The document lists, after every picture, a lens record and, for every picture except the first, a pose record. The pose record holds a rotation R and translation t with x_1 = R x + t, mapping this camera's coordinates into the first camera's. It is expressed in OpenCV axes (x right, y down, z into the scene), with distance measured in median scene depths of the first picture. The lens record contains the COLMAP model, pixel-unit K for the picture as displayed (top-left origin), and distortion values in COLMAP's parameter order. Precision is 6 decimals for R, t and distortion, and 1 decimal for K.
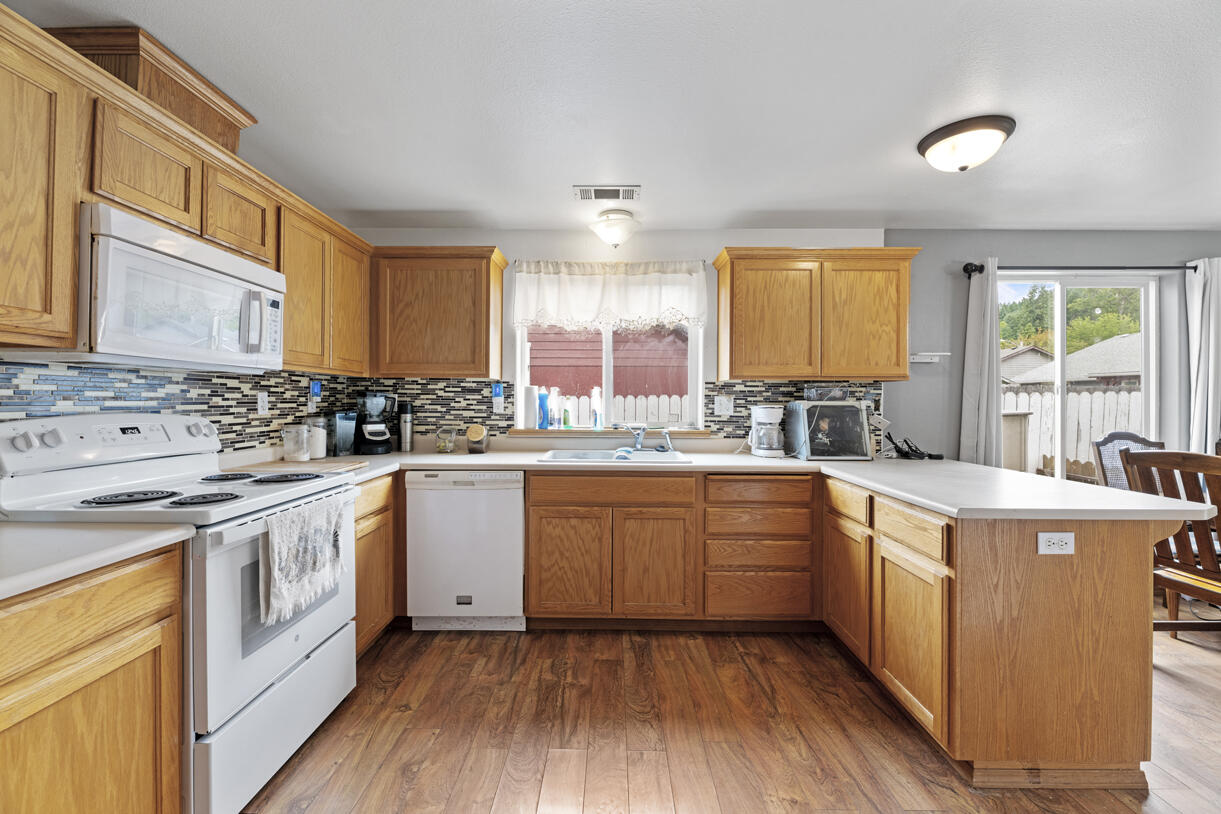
lens RADIAL K [[491.9, 0, 606.3], [0, 491.9, 396.6], [0, 0, 1]] dist [-0.002388, -0.002922]
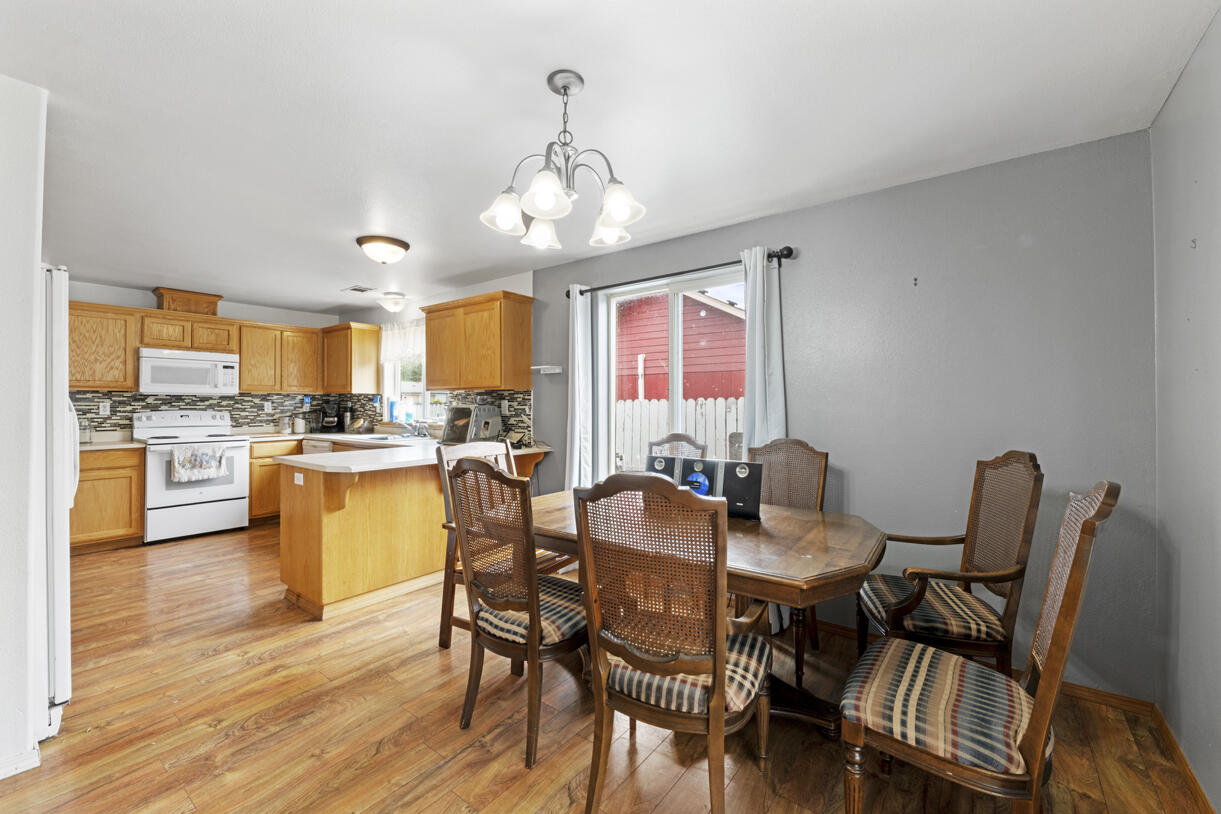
lens RADIAL K [[491.9, 0, 609.5], [0, 491.9, 402.0], [0, 0, 1]] dist [-0.002388, -0.002922]
pose [[0.804932, -0.007494, -0.593320, 1.691880], [0.009023, 0.999959, -0.000388, 0.005016], [0.593298, -0.005041, 0.804967, 0.094611]]
